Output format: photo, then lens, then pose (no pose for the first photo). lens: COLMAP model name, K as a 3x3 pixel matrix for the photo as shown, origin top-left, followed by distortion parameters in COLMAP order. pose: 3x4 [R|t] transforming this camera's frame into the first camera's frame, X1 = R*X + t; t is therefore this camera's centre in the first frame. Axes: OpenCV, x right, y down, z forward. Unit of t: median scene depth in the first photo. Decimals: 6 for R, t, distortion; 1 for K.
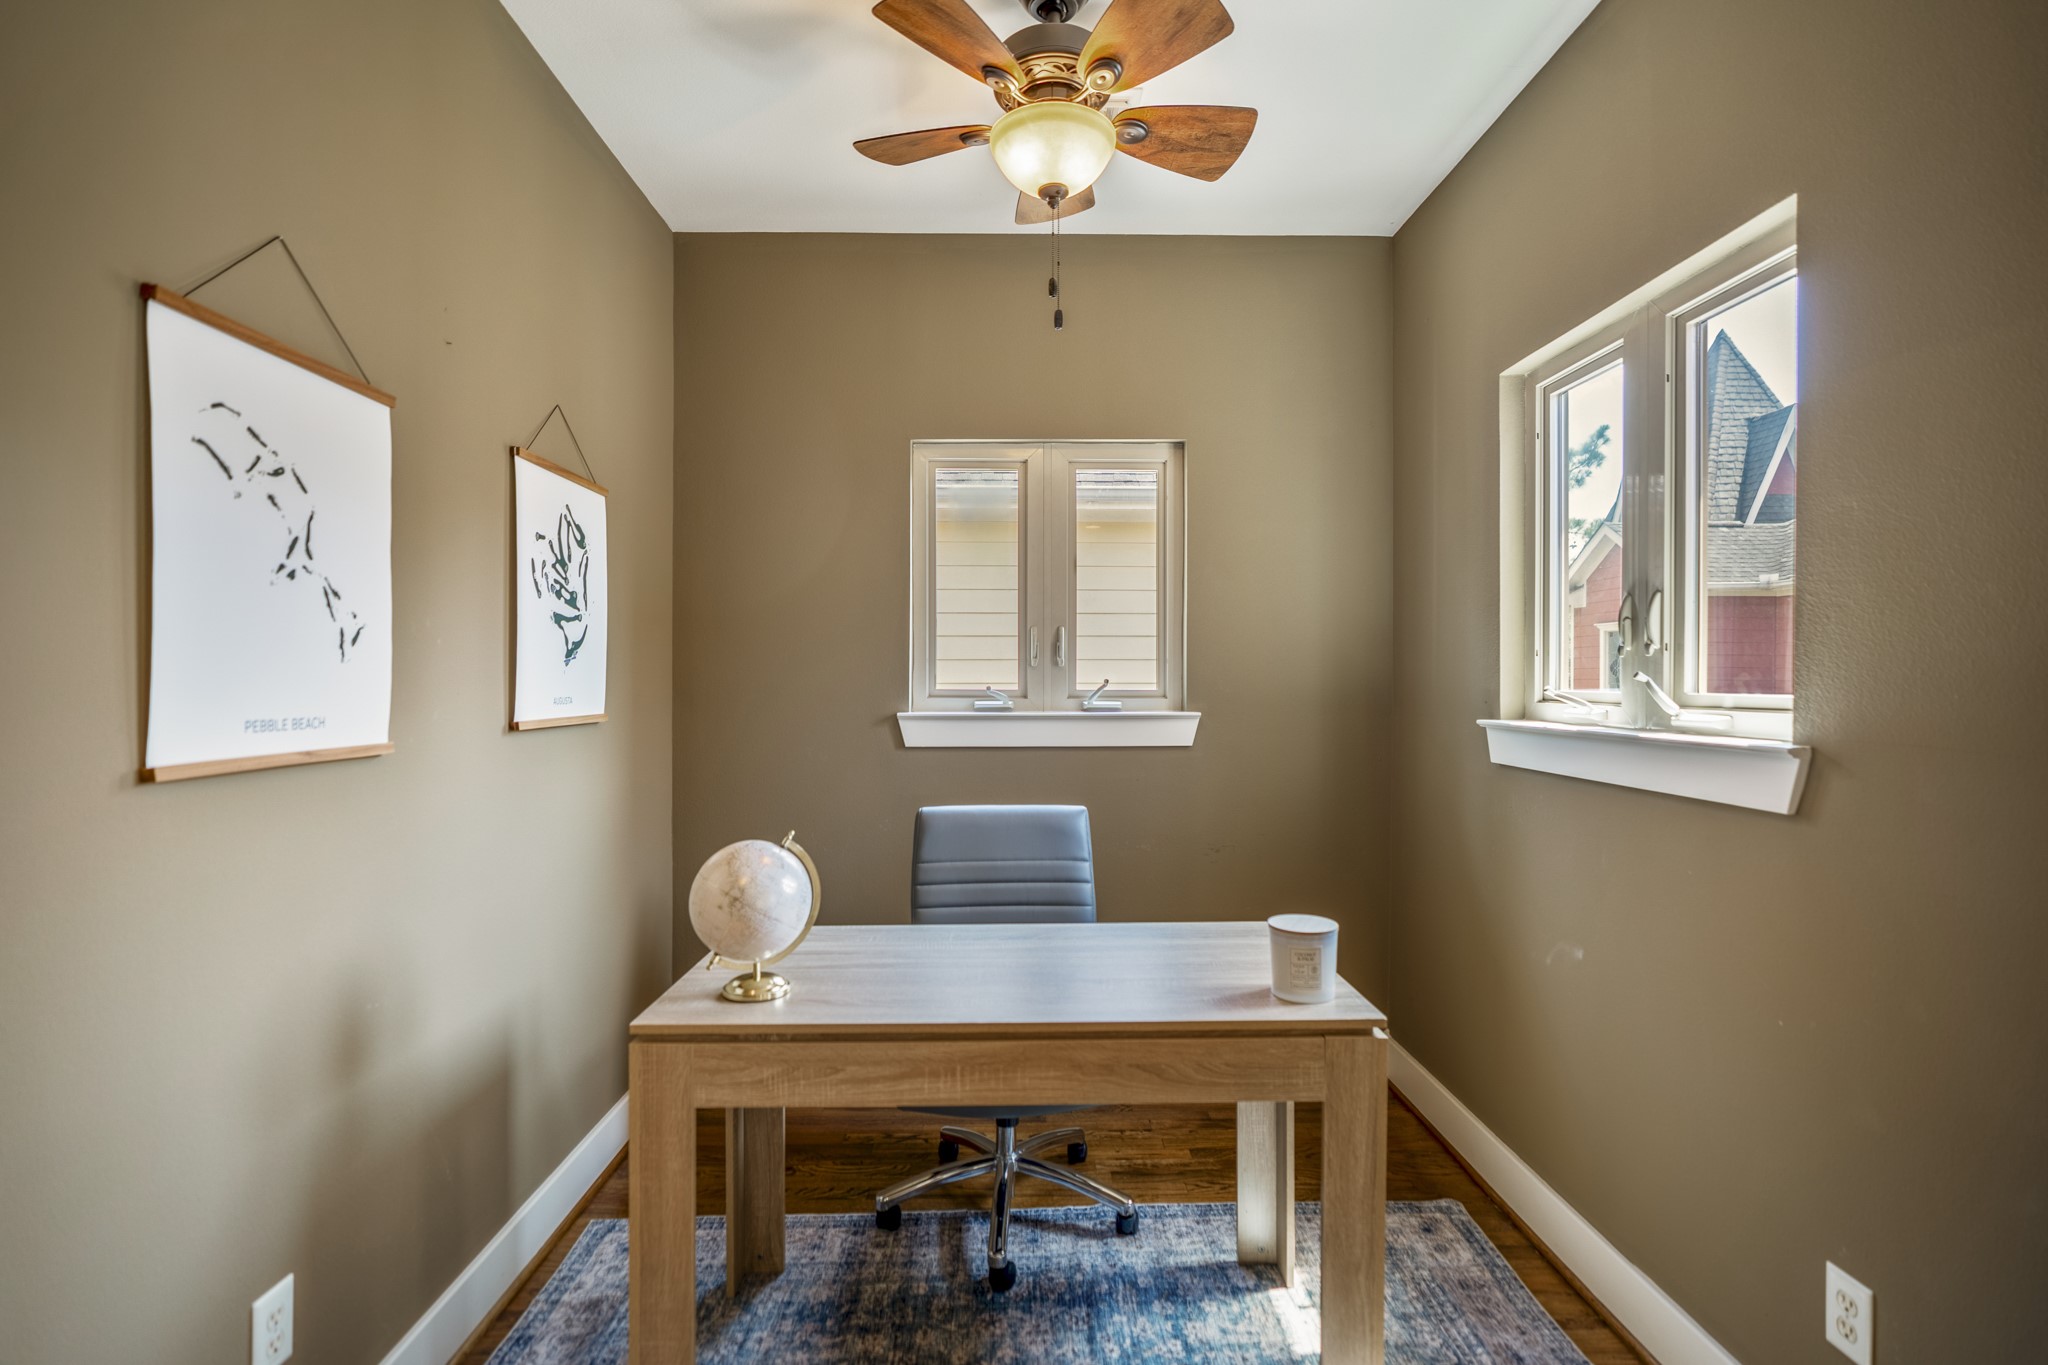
lens RADIAL K [[955.9, 0, 1021.0], [0, 955.9, 680.1], [0, 0, 1]] dist [-0.006383, 0.001552]
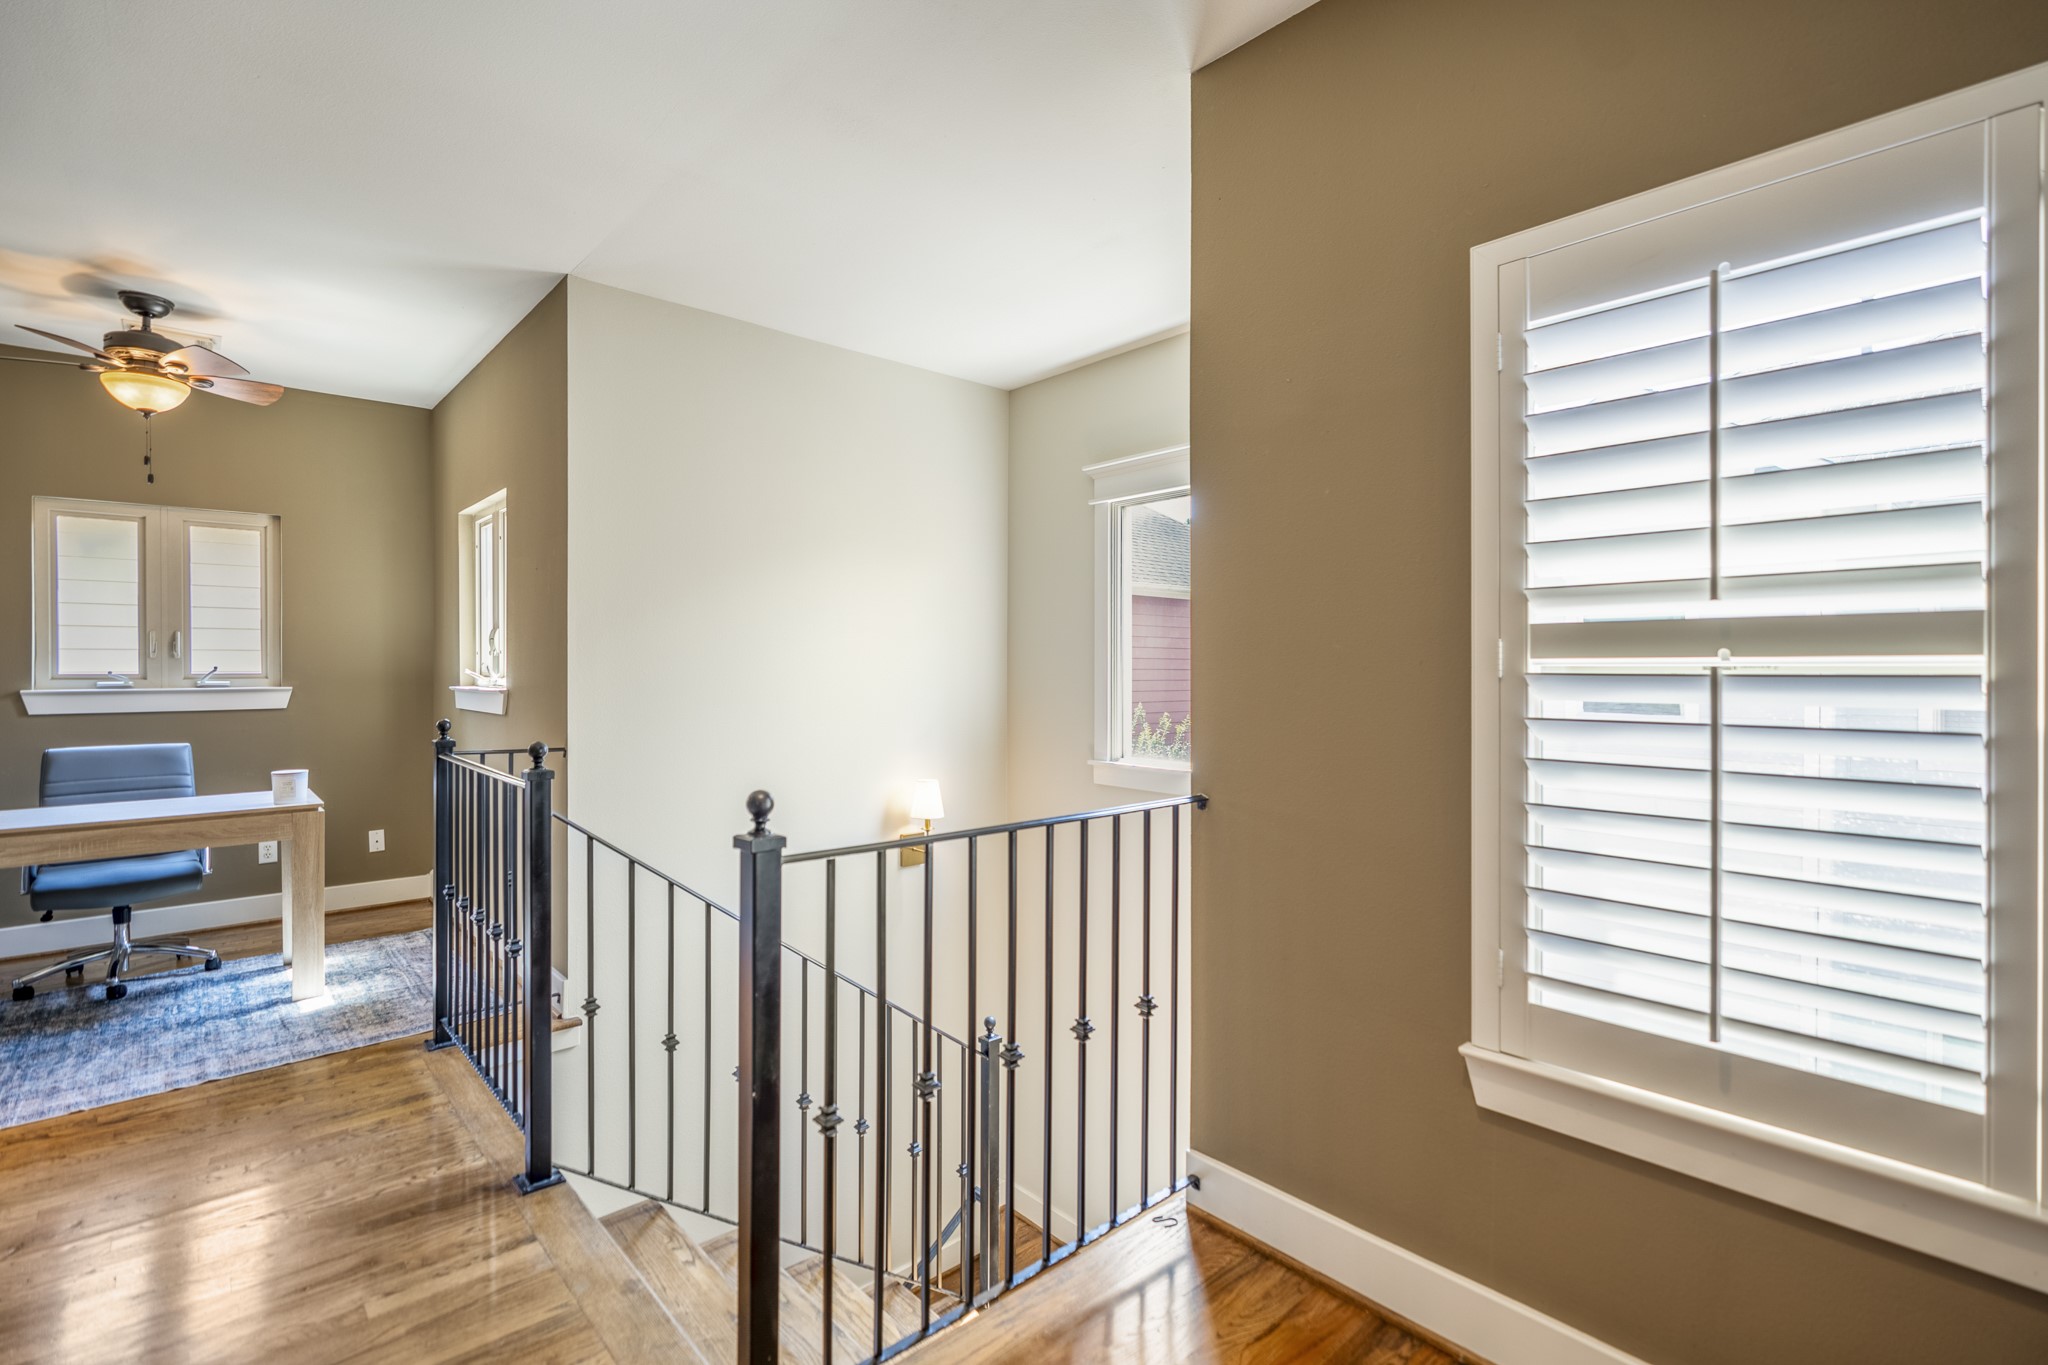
lens RADIAL K [[955.9, 0, 1036.3], [0, 955.9, 674.9], [0, 0, 1]] dist [-0.006383, 0.001552]
pose [[0.752937, -0.006559, 0.658060, 0.076587], [0.002669, 0.999973, 0.006913, 0.005985], [-0.658087, -0.003448, 0.752934, -1.047663]]
